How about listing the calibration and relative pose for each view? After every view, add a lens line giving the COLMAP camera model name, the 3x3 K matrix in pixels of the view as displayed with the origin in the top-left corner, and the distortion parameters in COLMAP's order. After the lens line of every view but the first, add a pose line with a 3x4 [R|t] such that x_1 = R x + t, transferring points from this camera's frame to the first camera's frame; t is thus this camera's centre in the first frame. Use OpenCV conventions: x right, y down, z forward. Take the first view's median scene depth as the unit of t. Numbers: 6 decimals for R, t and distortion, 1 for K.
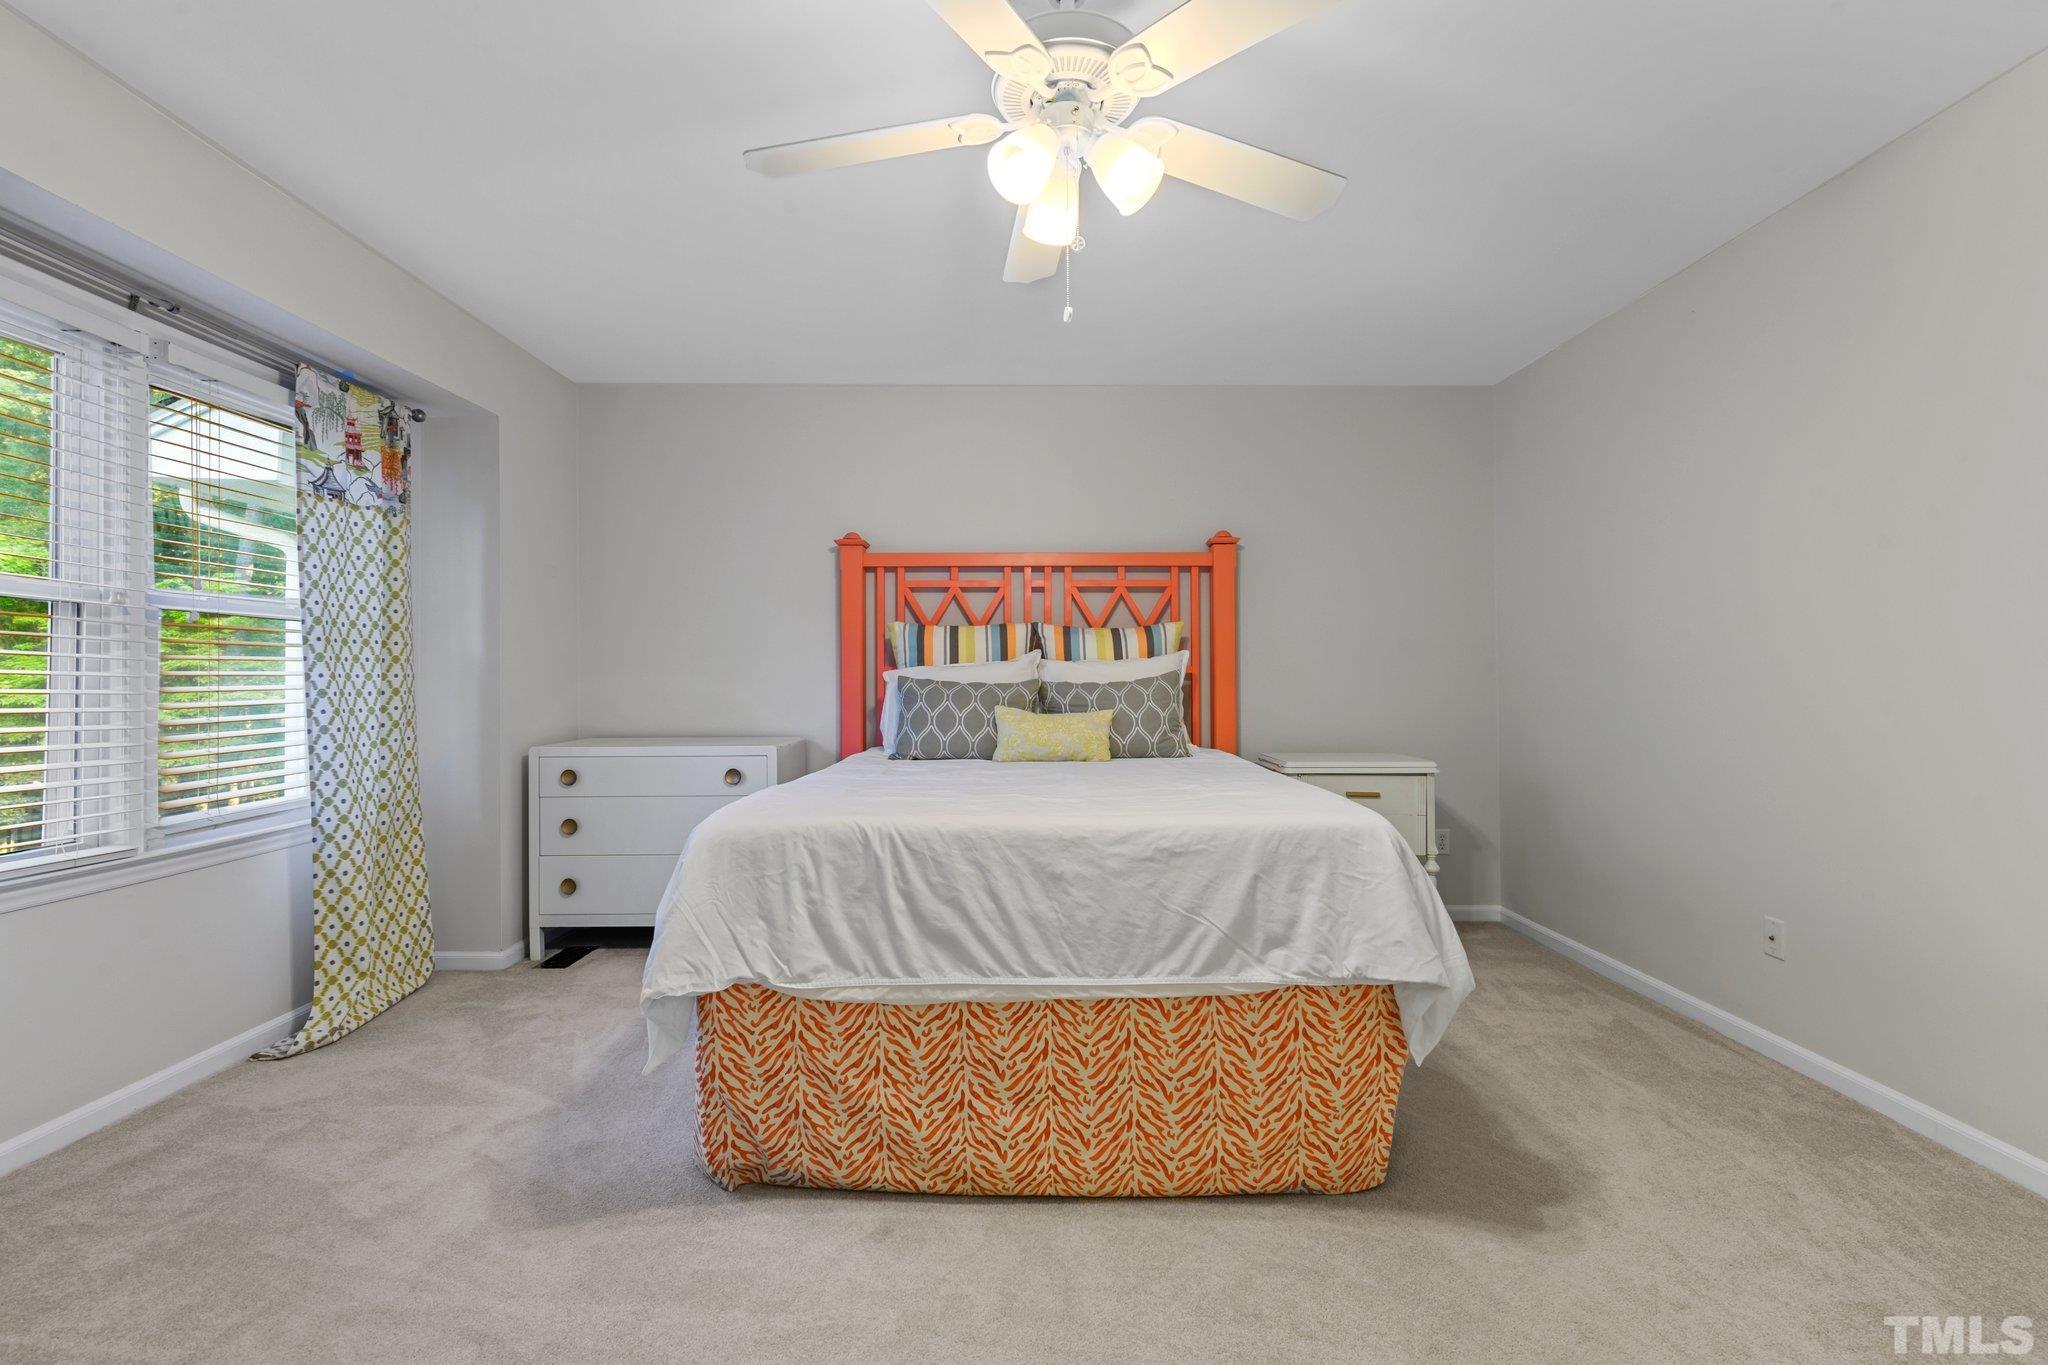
lens RADIAL K [[896.7, 0, 1019.6], [0, 896.7, 663.2], [0, 0, 1]] dist [0.000049, 0.000340]
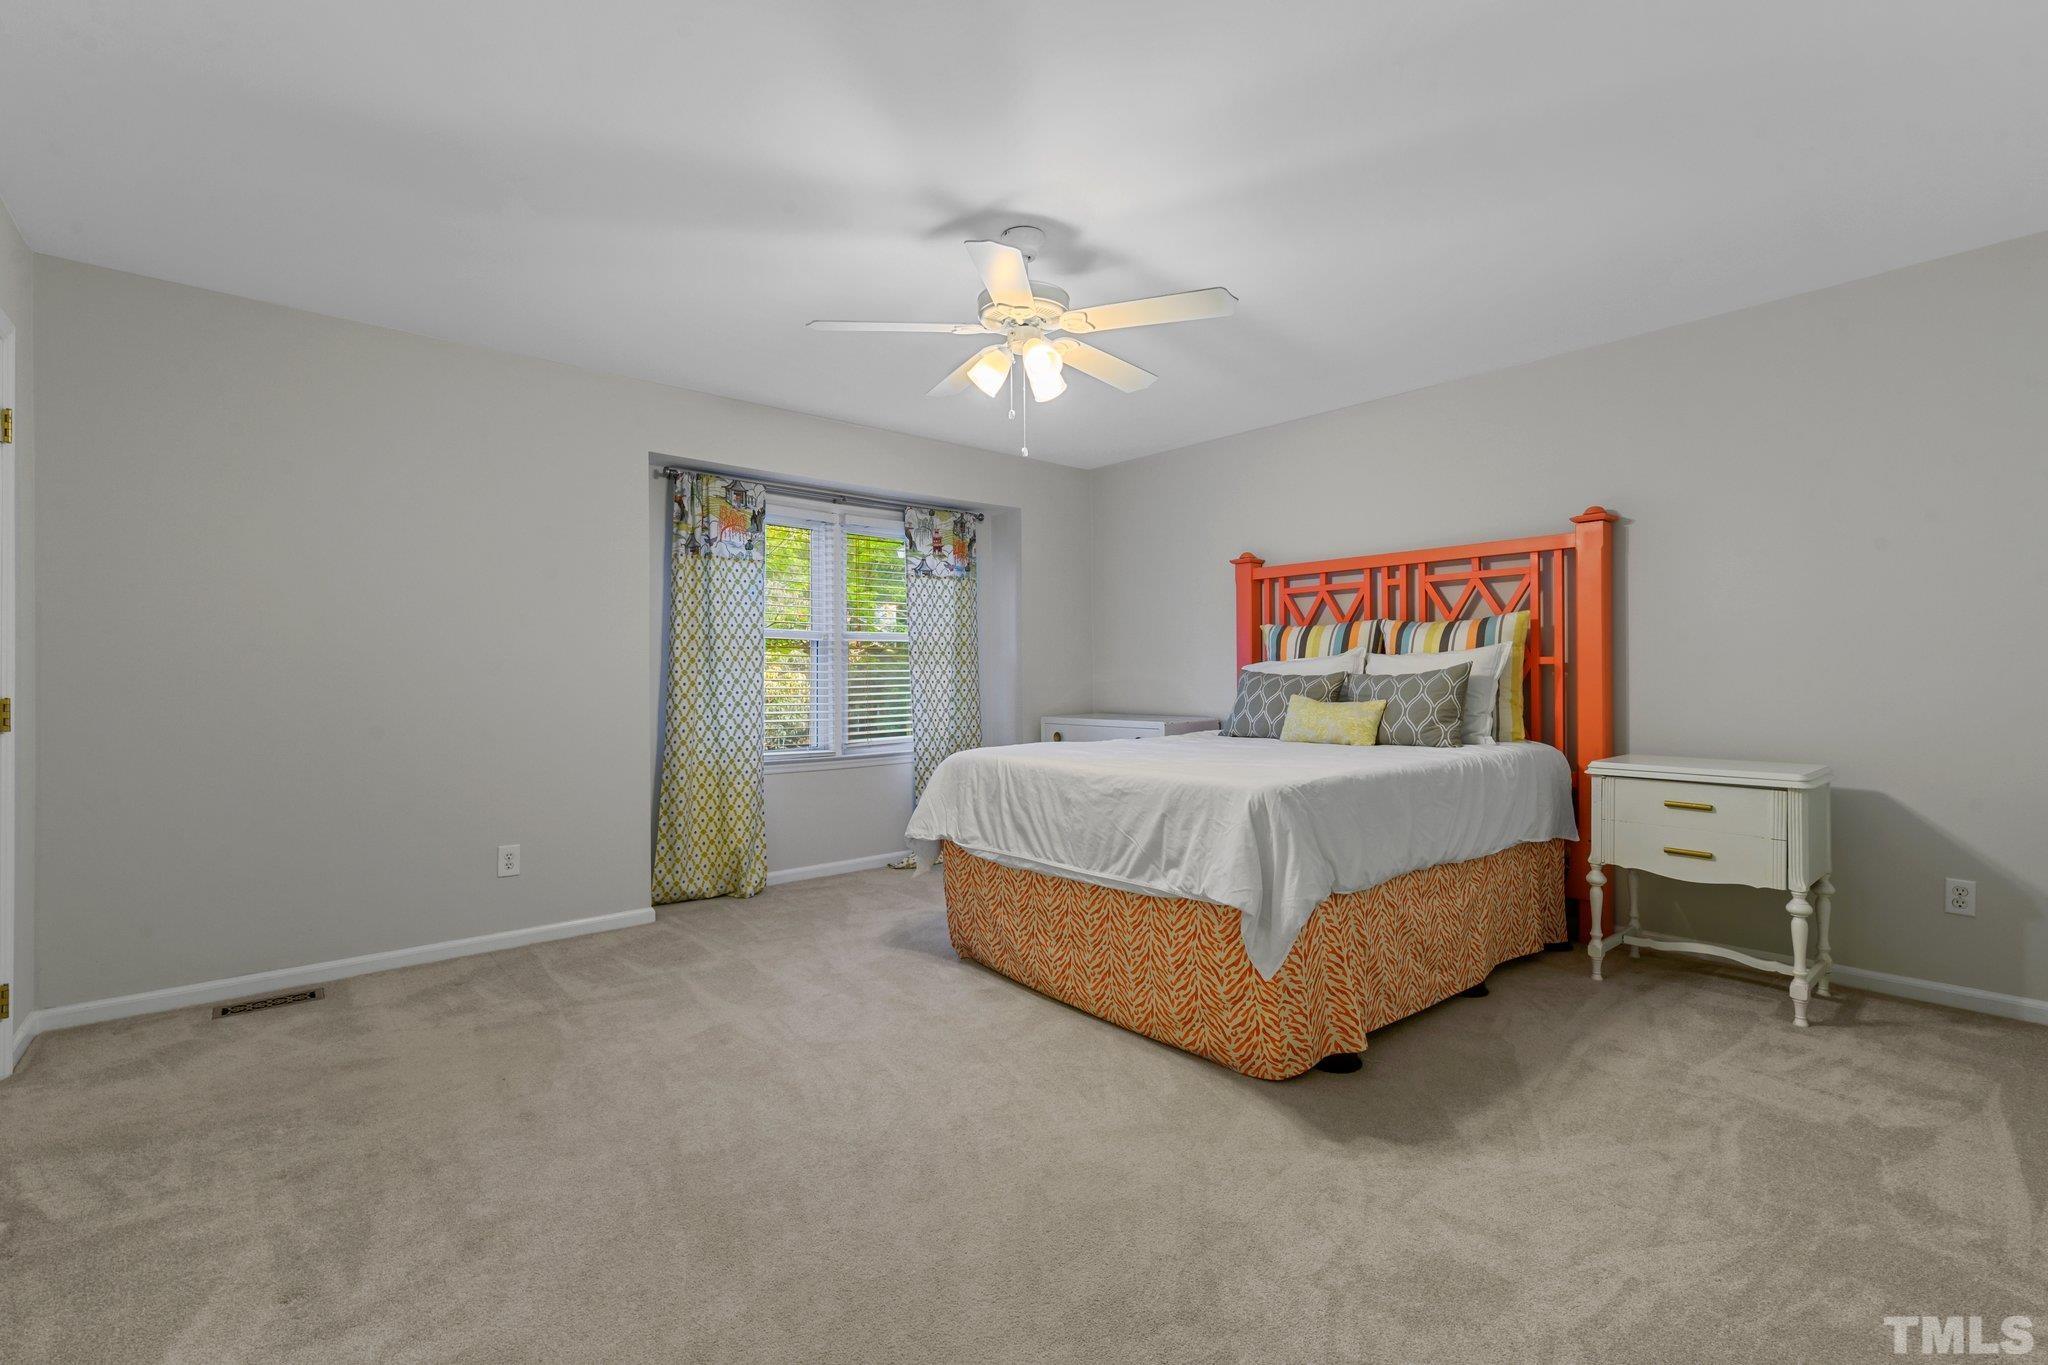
lens RADIAL K [[896.7, 0, 1019.6], [0, 896.7, 663.2], [0, 0, 1]] dist [0.000049, 0.000340]
pose [[0.644993, -0.011398, -0.764103, 0.955482], [0.018717, 0.999824, 0.000885, -0.002508], [0.763959, -0.014873, 0.645093, -0.052968]]
